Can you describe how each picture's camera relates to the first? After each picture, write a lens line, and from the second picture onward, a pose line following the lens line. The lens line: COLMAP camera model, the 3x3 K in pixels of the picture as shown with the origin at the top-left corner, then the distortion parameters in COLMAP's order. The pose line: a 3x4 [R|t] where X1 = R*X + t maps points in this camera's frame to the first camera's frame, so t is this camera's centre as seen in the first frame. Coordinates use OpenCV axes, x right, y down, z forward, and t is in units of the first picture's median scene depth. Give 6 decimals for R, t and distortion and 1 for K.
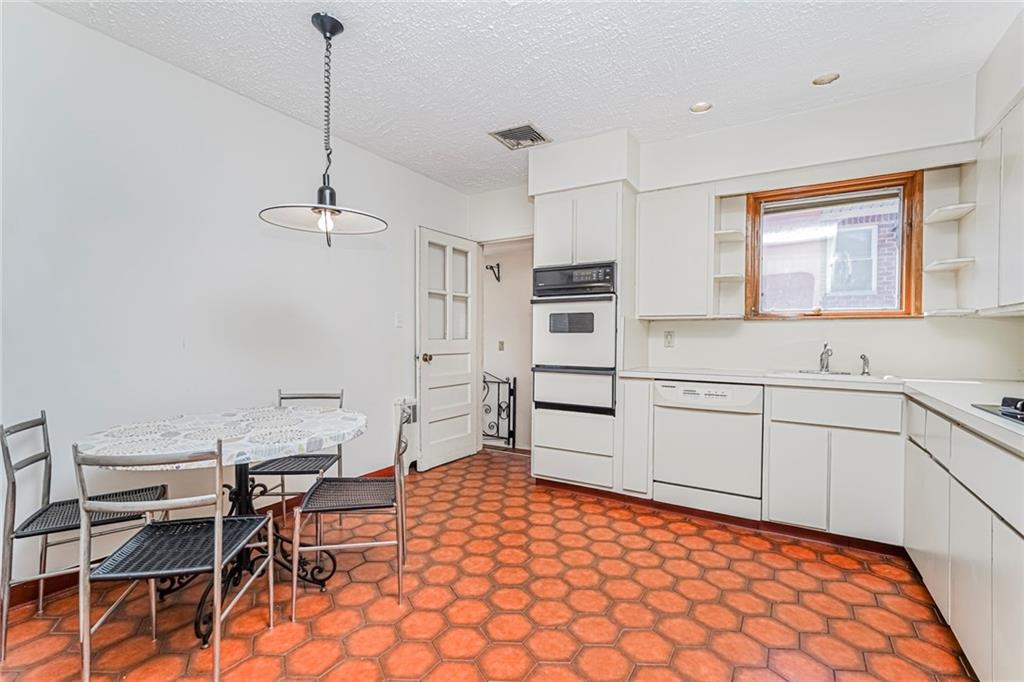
lens RADIAL K [[457.9, 0, 503.3], [0, 457.9, 346.0], [0, 0, 1]] dist [-0.017609, 0.009403]
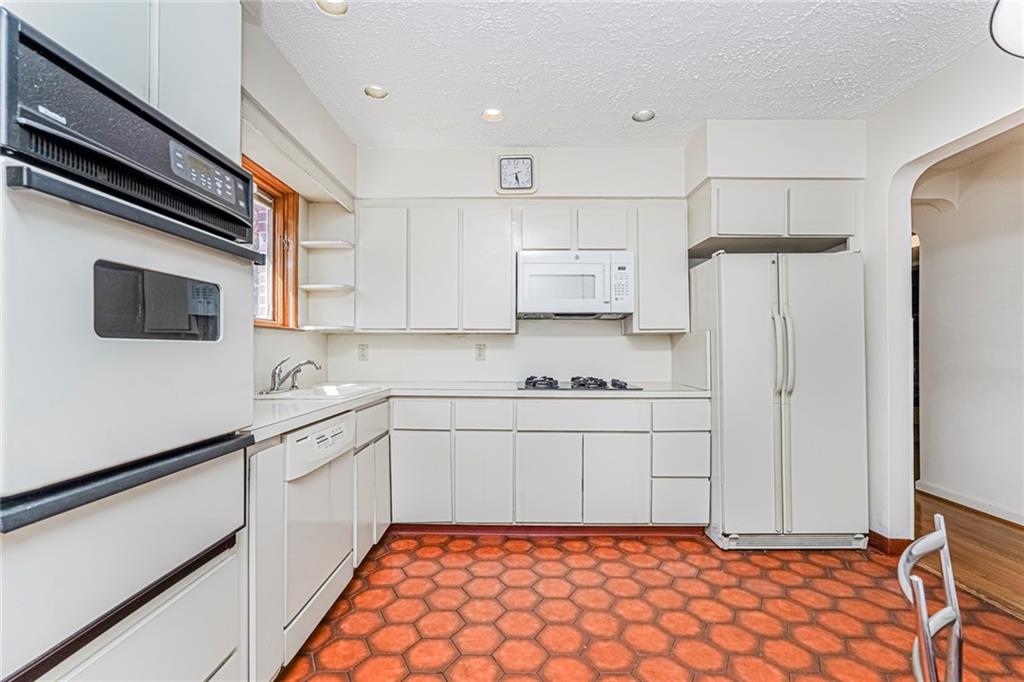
lens RADIAL K [[457.9, 0, 516.2], [0, 457.9, 344.6], [0, 0, 1]] dist [-0.017609, 0.009403]
pose [[-0.545788, 0.000722, 0.837923, -0.276228], [0.003732, 0.999992, 0.001569, -0.030523], [-0.837915, 0.003983, -0.545786, 1.186842]]
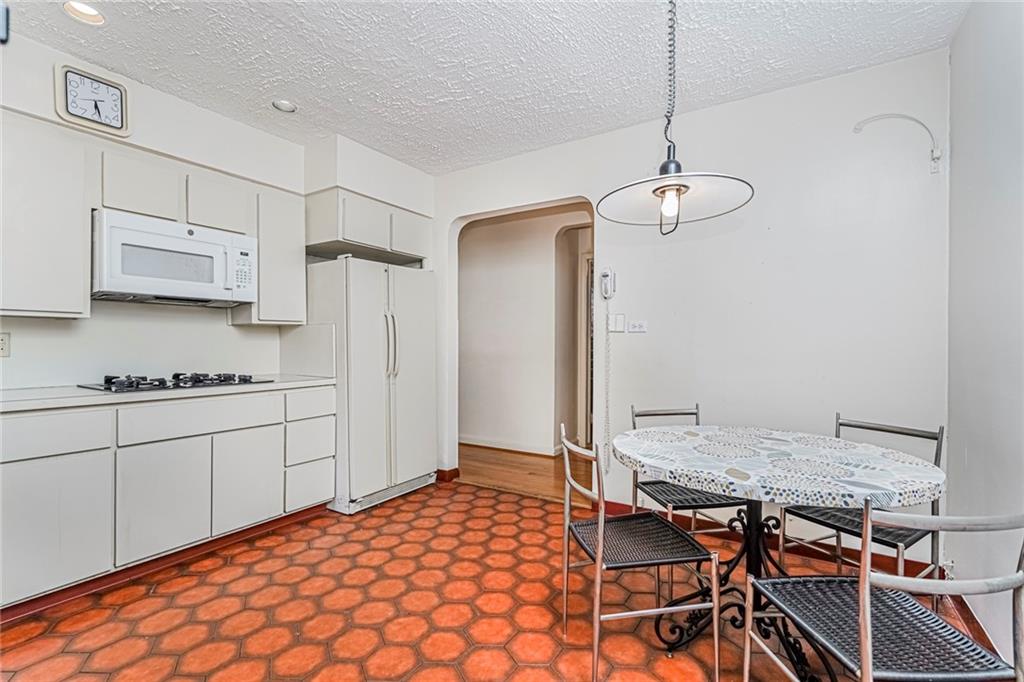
lens RADIAL K [[457.9, 0, 515.2], [0, 457.9, 343.9], [0, 0, 1]] dist [-0.017609, 0.009403]
pose [[-0.999786, -0.007620, -0.019208, -0.075940], [-0.007866, 0.999888, 0.012761, -0.026937], [0.019108, 0.012909, -0.999734, 1.418923]]
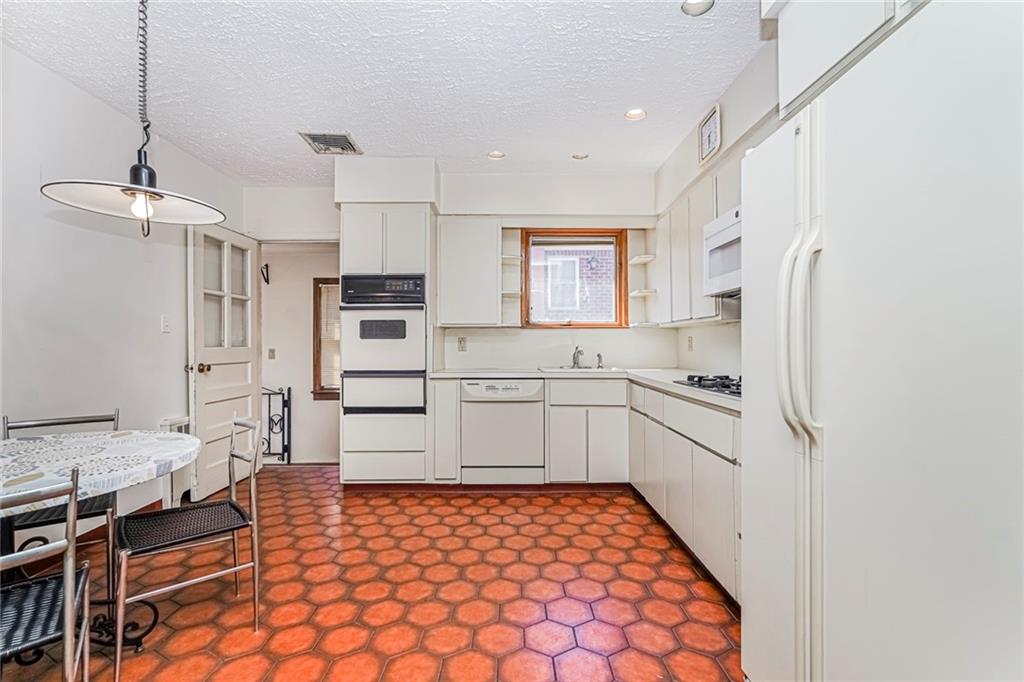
lens RADIAL K [[457.9, 0, 502.9], [0, 457.9, 344.7], [0, 0, 1]] dist [-0.017609, 0.009403]
pose [[0.848869, -0.008150, 0.528540, -0.212959], [0.018149, 0.999741, -0.013733, 0.005294], [-0.528291, 0.021250, 0.848797, -0.046322]]
